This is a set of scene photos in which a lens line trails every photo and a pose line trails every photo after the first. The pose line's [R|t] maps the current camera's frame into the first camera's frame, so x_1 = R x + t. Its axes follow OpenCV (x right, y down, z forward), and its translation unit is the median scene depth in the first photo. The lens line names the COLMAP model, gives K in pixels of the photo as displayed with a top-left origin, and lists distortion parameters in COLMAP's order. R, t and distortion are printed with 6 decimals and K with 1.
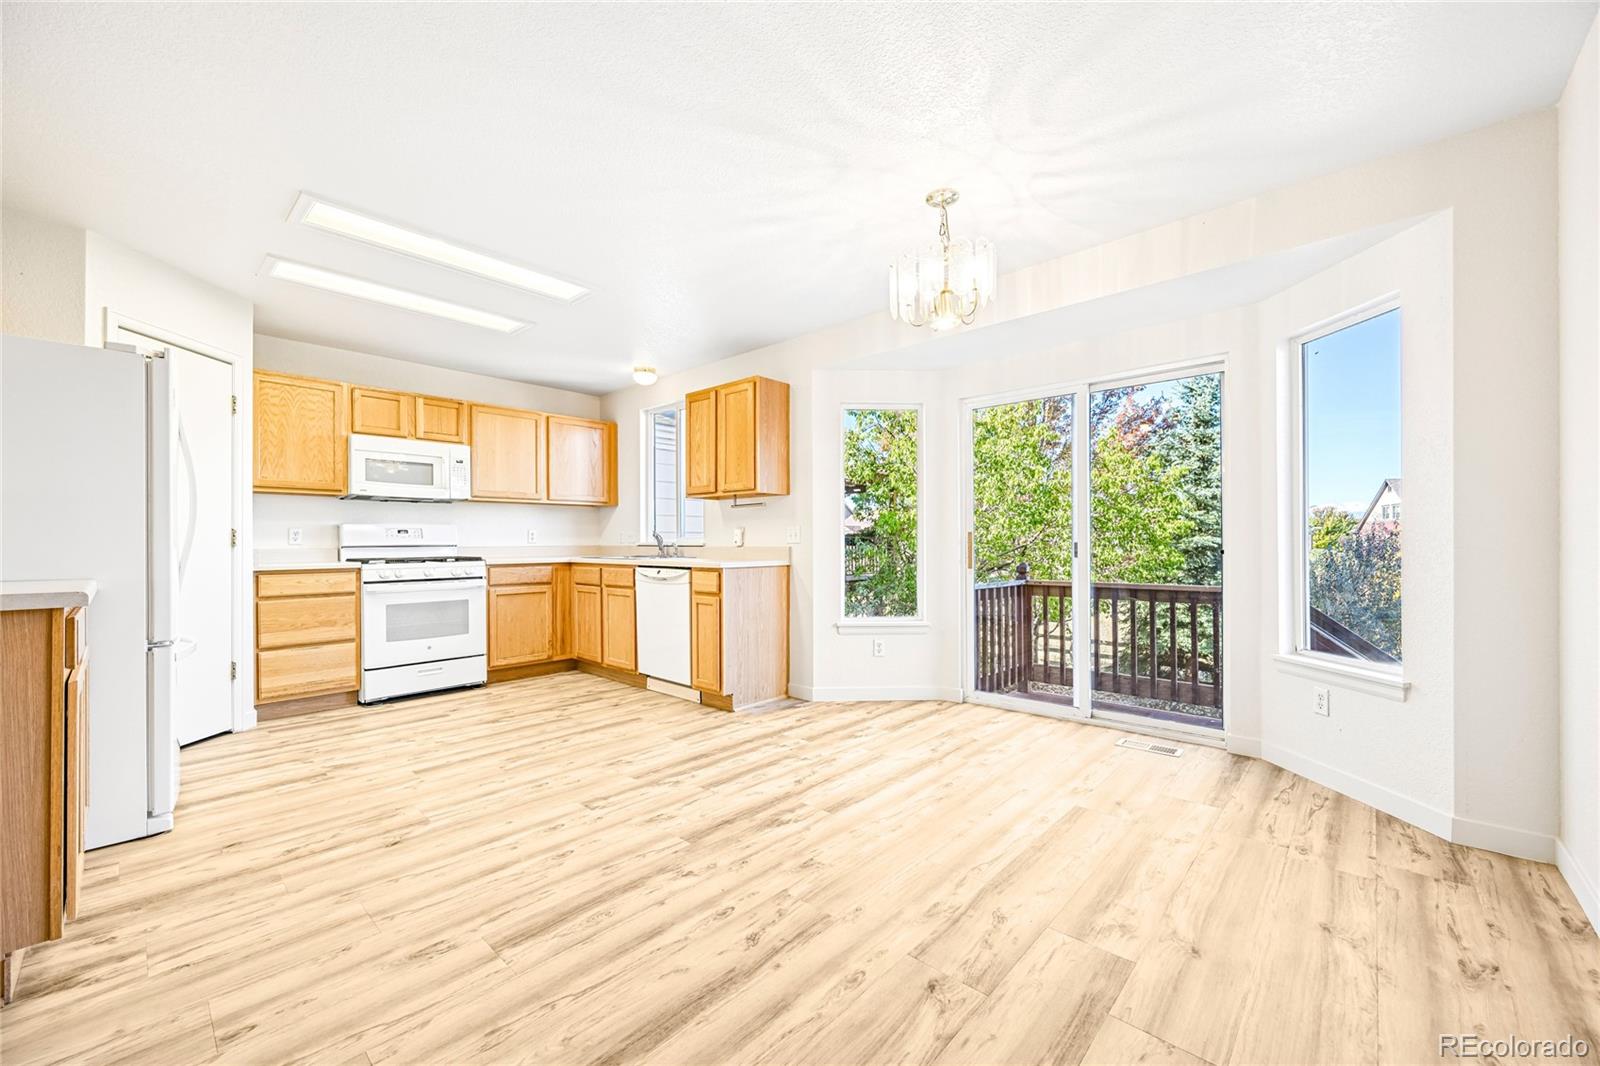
lens RADIAL K [[624.0, 0, 803.2], [0, 624.0, 543.2], [0, 0, 1]] dist [-0.001976, 0.000026]
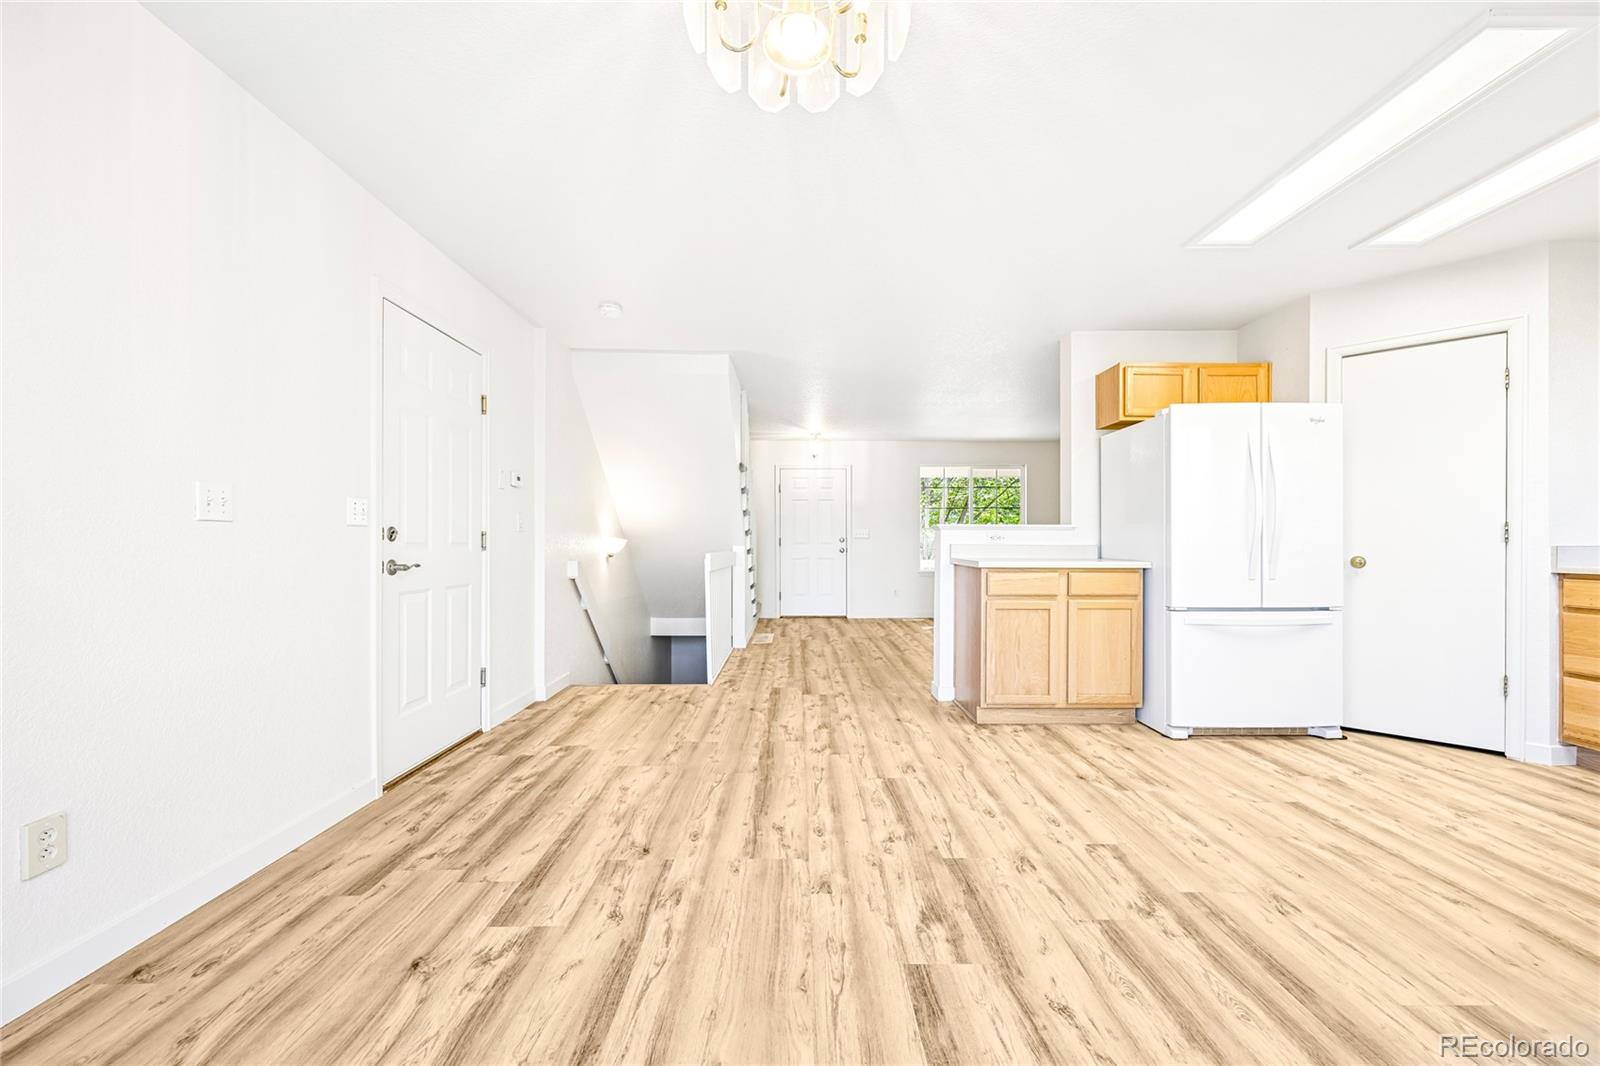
lens RADIAL K [[624.0, 0, 803.2], [0, 624.0, 543.2], [0, 0, 1]] dist [-0.001976, 0.000026]
pose [[-0.731157, 0.005090, -0.682190, 0.345219], [0.003768, 0.999987, 0.003422, 0.000457], [0.682199, -0.000069, -0.731167, 0.864588]]
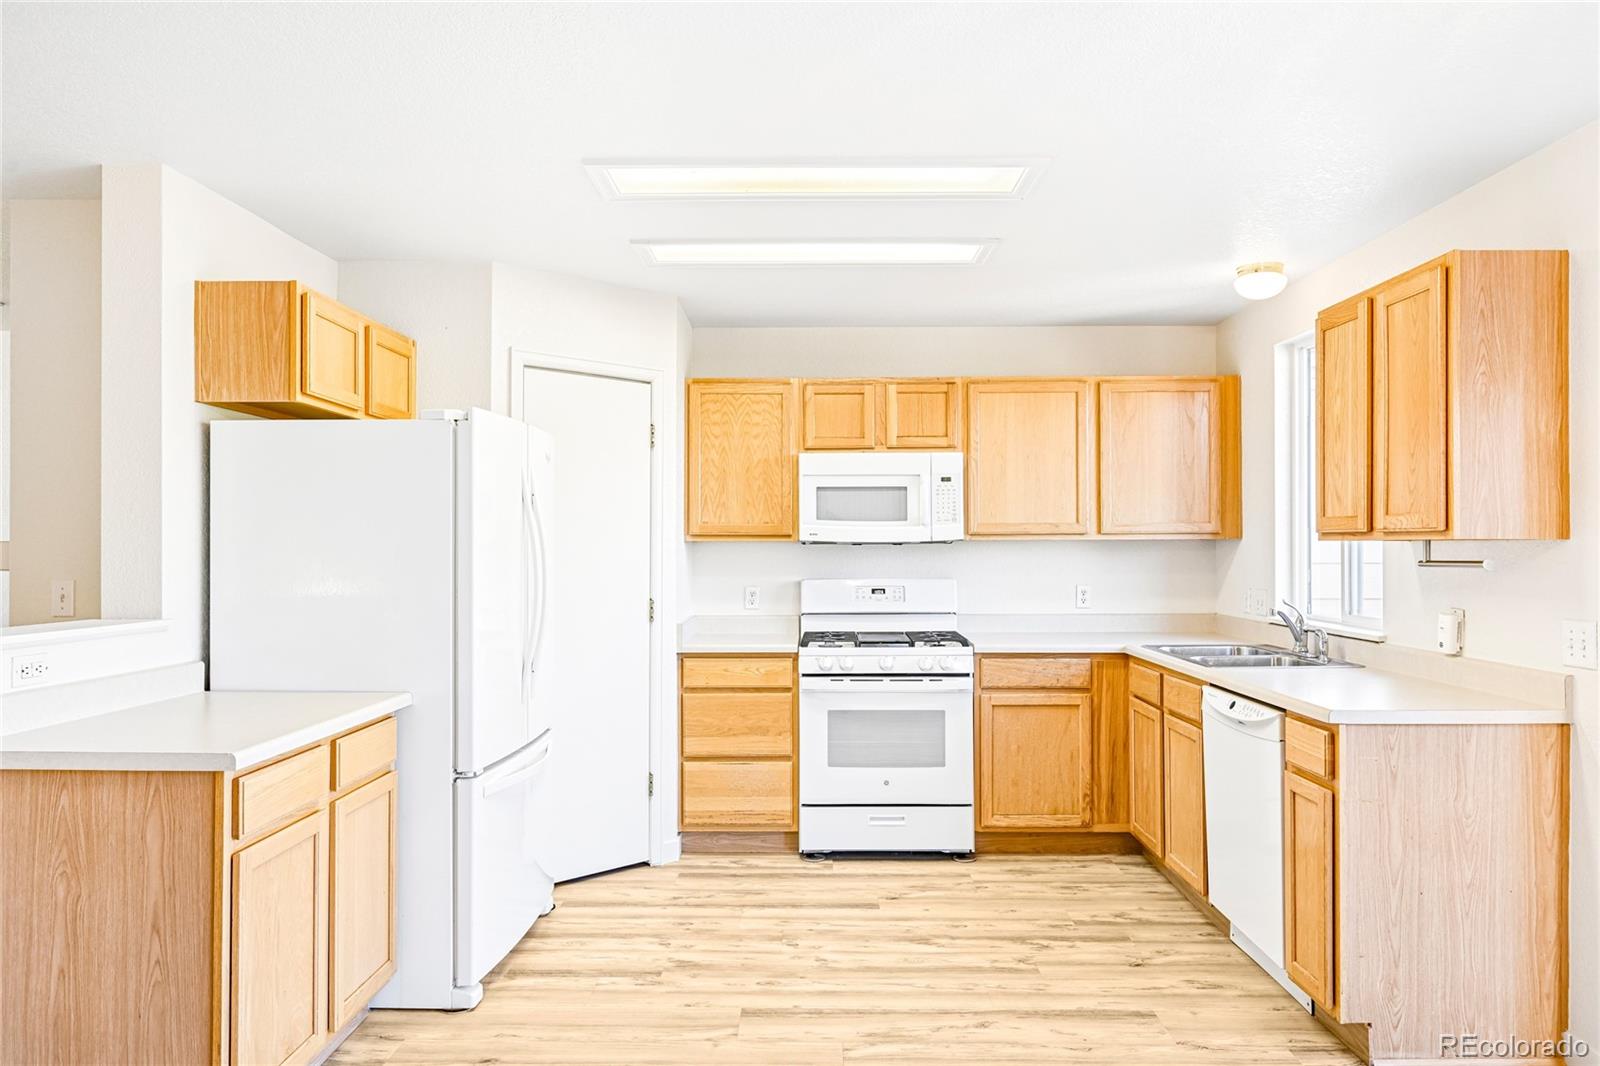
lens RADIAL K [[1083.2, 0, 804.5], [0, 1083.2, 540.5], [0, 0, 1]] dist [-0.002984, 0.000377]
pose [[0.665734, -0.000113, -0.746189, 0.178296], [-0.003684, 0.999987, -0.003438, -0.080481], [0.746180, 0.005038, 0.665726, 0.229590]]
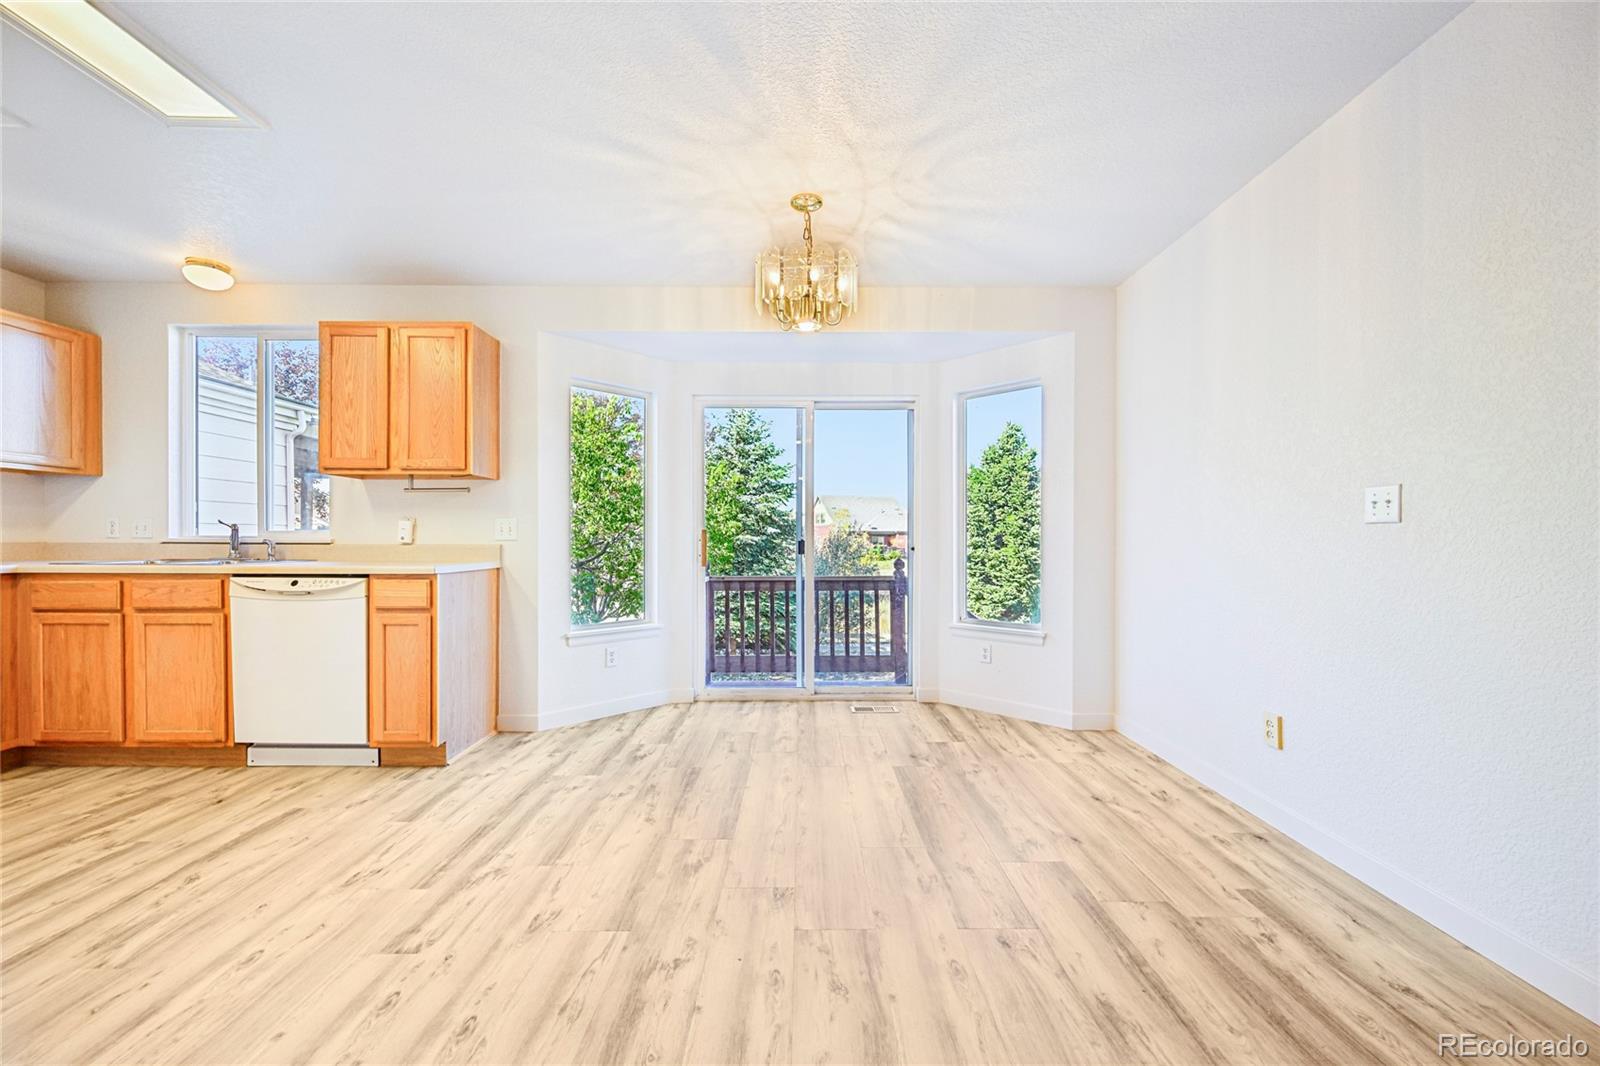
lens RADIAL K [[624.0, 0, 803.2], [0, 624.0, 543.2], [0, 0, 1]] dist [-0.001976, 0.000026]
pose [[0.737095, 0.000317, 0.675789, -0.303260], [-0.003476, 0.999988, 0.003323, -0.000257], [-0.675780, -0.004798, 0.737087, 0.161960]]
